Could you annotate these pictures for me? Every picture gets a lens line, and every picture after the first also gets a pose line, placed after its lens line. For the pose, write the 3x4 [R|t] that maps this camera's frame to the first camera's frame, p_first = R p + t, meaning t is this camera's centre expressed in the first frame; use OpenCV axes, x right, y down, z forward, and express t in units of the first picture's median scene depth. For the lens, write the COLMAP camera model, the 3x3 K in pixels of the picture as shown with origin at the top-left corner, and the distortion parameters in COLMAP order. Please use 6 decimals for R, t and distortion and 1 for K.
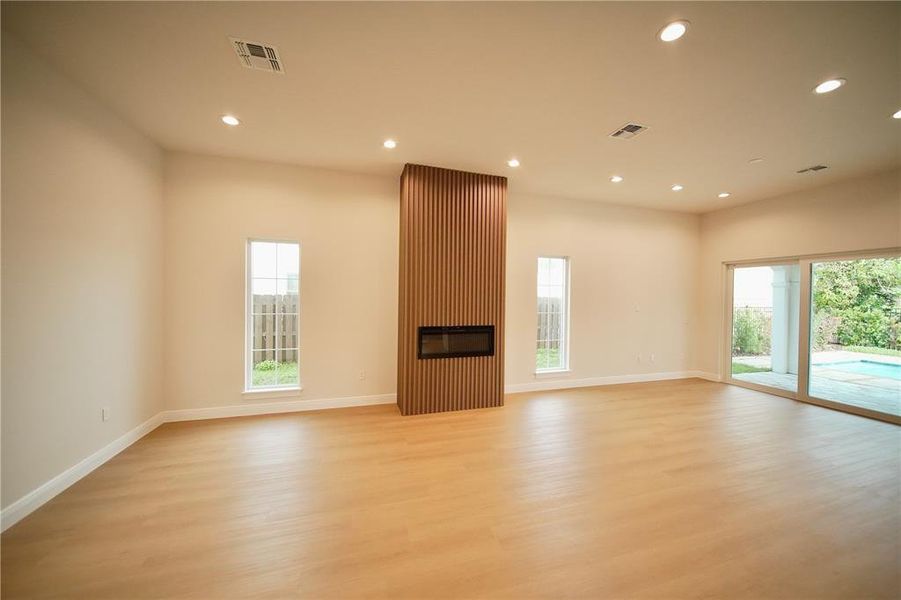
lens RADIAL K [[355.2, 0, 450.5], [0, 355.2, 300.0], [0, 0, 1]] dist [0.000092, 0.000028]
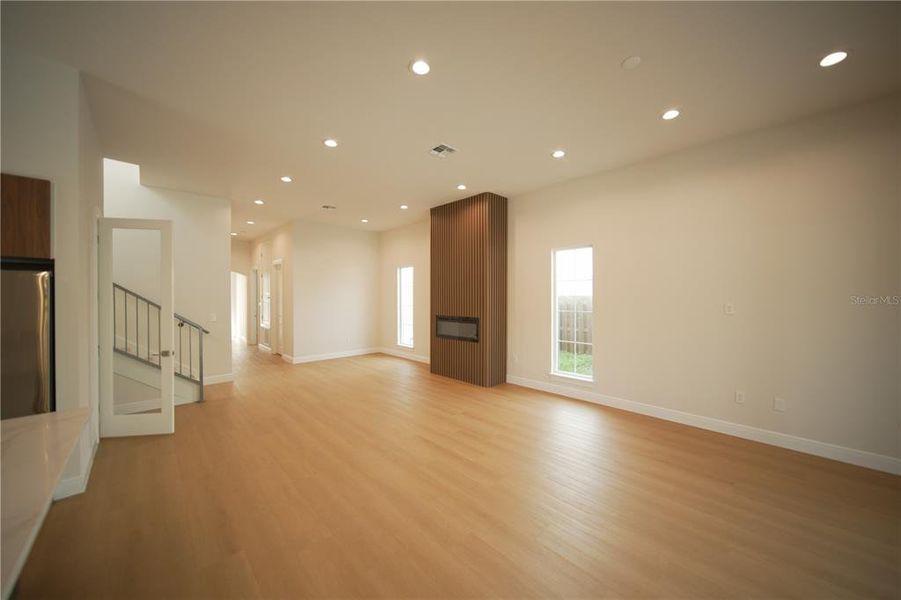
lens RADIAL K [[405.3, 0, 449.0], [0, 405.3, 296.9], [0, 0, 1]] dist [0.002242, 0.000510]
pose [[0.312558, -0.009221, -0.949854, 1.185774], [0.000358, 0.999954, -0.009590, 0.011109], [0.949899, 0.002658, 0.312546, 0.398864]]
